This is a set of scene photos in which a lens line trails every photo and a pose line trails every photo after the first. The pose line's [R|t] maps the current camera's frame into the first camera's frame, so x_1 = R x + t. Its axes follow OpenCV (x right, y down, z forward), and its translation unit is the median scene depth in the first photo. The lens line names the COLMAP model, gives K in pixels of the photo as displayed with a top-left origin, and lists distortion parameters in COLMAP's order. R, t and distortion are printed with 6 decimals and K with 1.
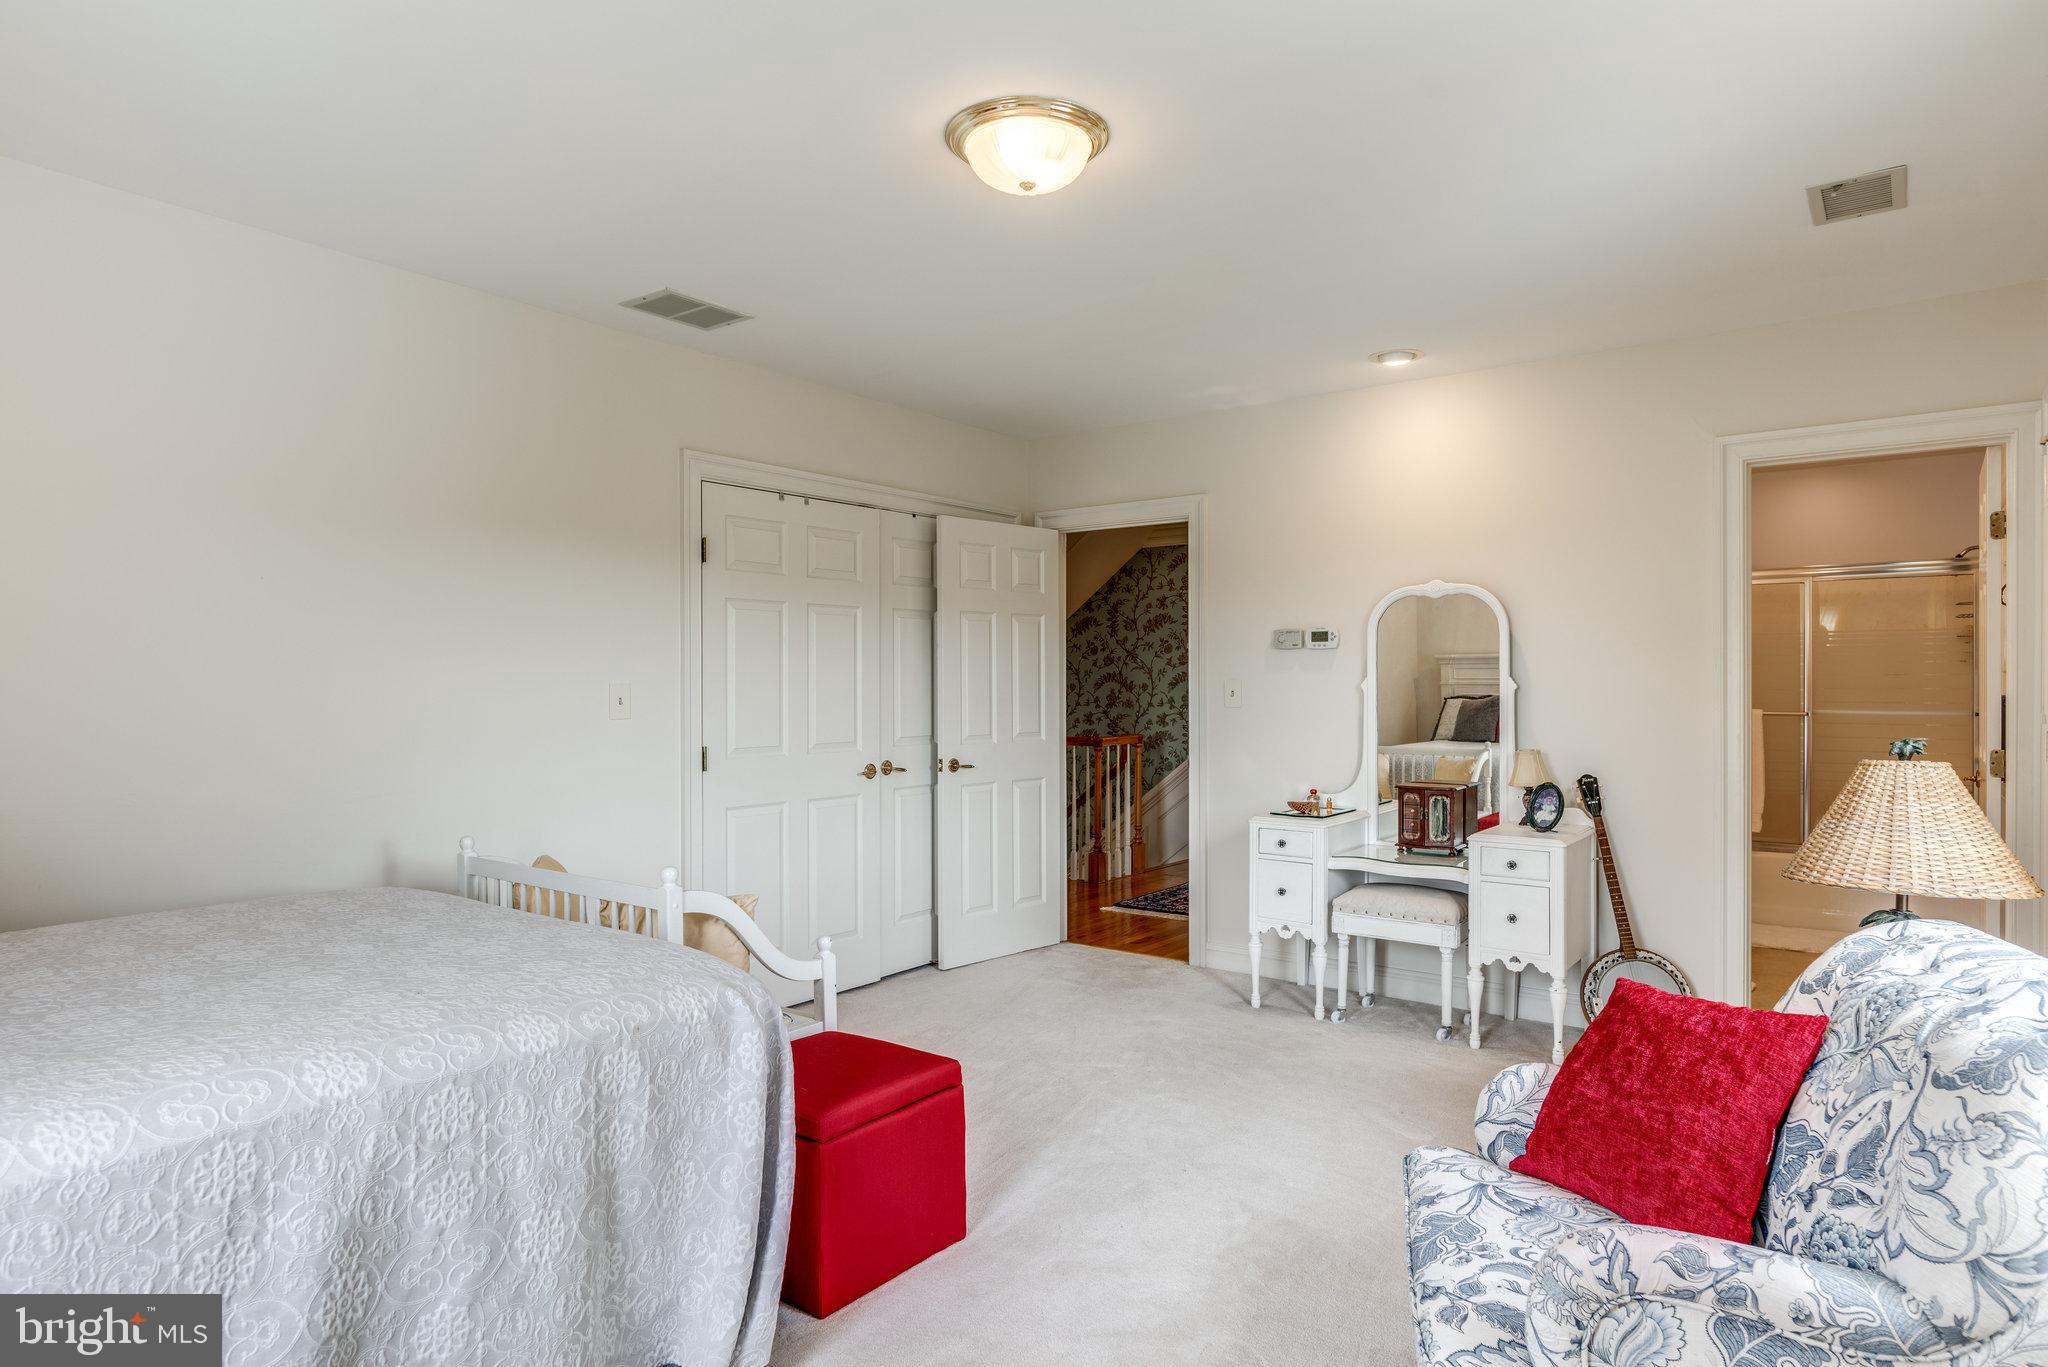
lens RADIAL K [[1166.1, 0, 1029.0], [0, 1166.1, 680.4], [0, 0, 1]] dist [-0.012927, 0.004664]
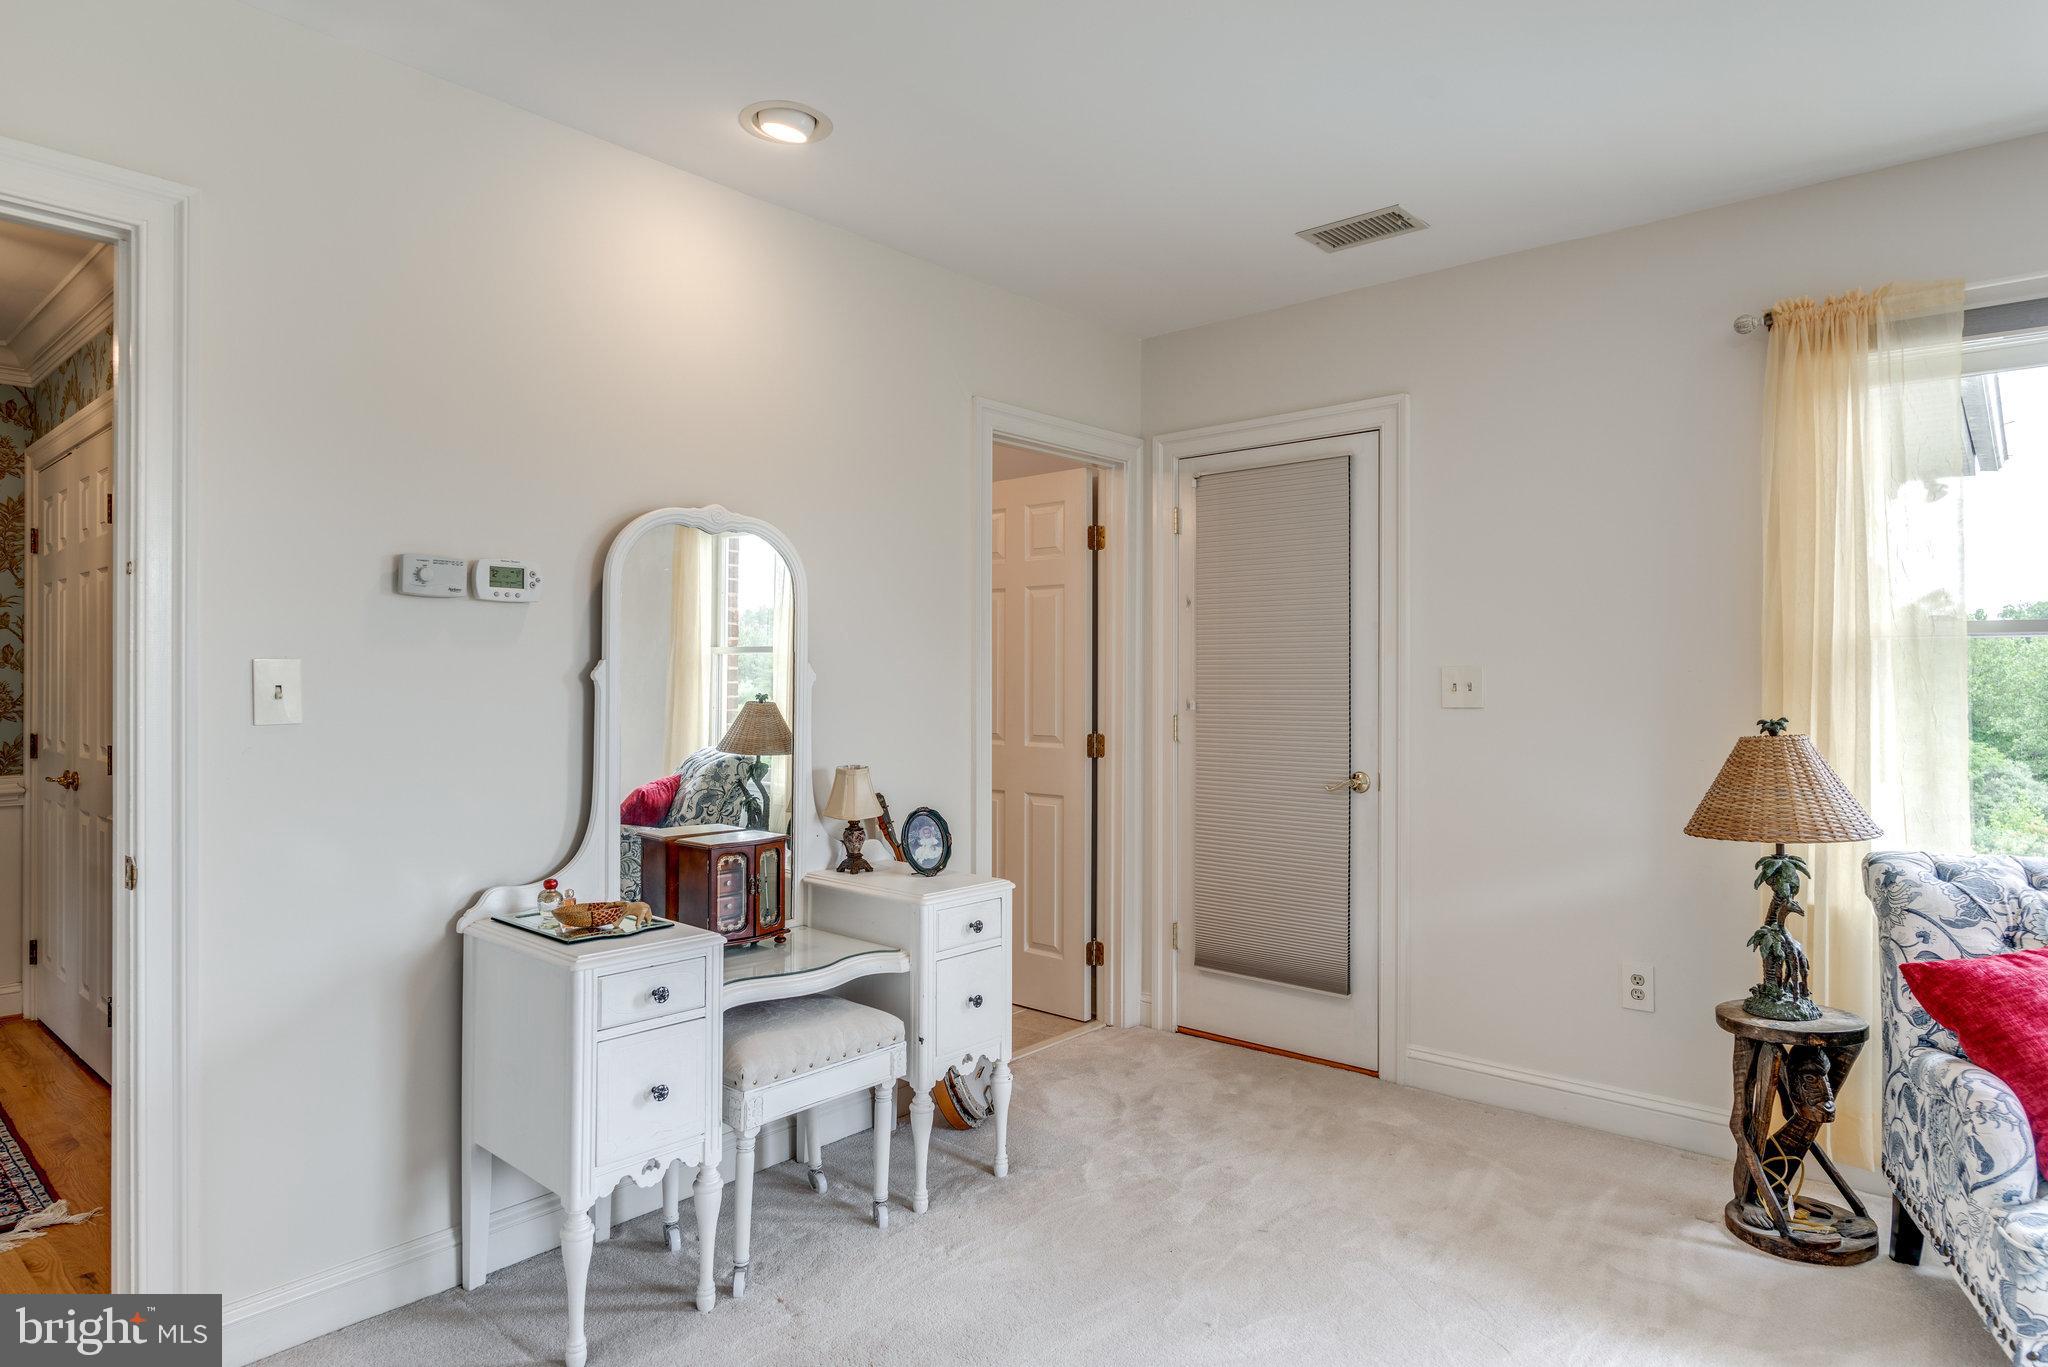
lens RADIAL K [[1166.1, 0, 1033.4], [0, 1166.1, 684.6], [0, 0, 1]] dist [-0.012927, 0.004664]
pose [[0.064348, -0.000827, 0.997927, -0.263173], [-0.003781, 0.999992, 0.001072, 0.008248], [-0.997920, -0.003842, 0.064344, 0.817517]]
